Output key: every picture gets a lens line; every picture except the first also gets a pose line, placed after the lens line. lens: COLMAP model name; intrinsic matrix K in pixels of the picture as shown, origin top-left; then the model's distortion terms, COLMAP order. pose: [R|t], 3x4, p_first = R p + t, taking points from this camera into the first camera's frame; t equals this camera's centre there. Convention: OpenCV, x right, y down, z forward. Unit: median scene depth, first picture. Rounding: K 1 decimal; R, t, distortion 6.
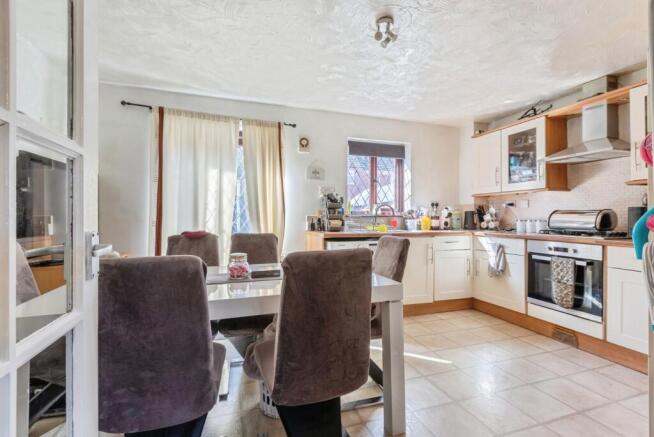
lens RADIAL K [[293.8, 0, 330.8], [0, 293.8, 214.6], [0, 0, 1]] dist [-0.001844, -0.000255]
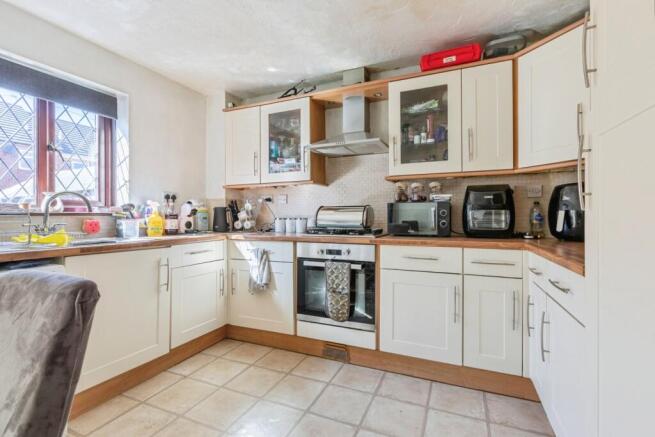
lens RADIAL K [[294.3, 0, 333.1], [0, 294.3, 213.4], [0, 0, 1]] dist [-0.001844, -0.000255]
pose [[0.655882, -0.000110, 0.754863, 0.119356], [0.002497, 0.999995, -0.002024, 0.008038], [-0.754859, 0.003213, 0.655879, 0.369763]]
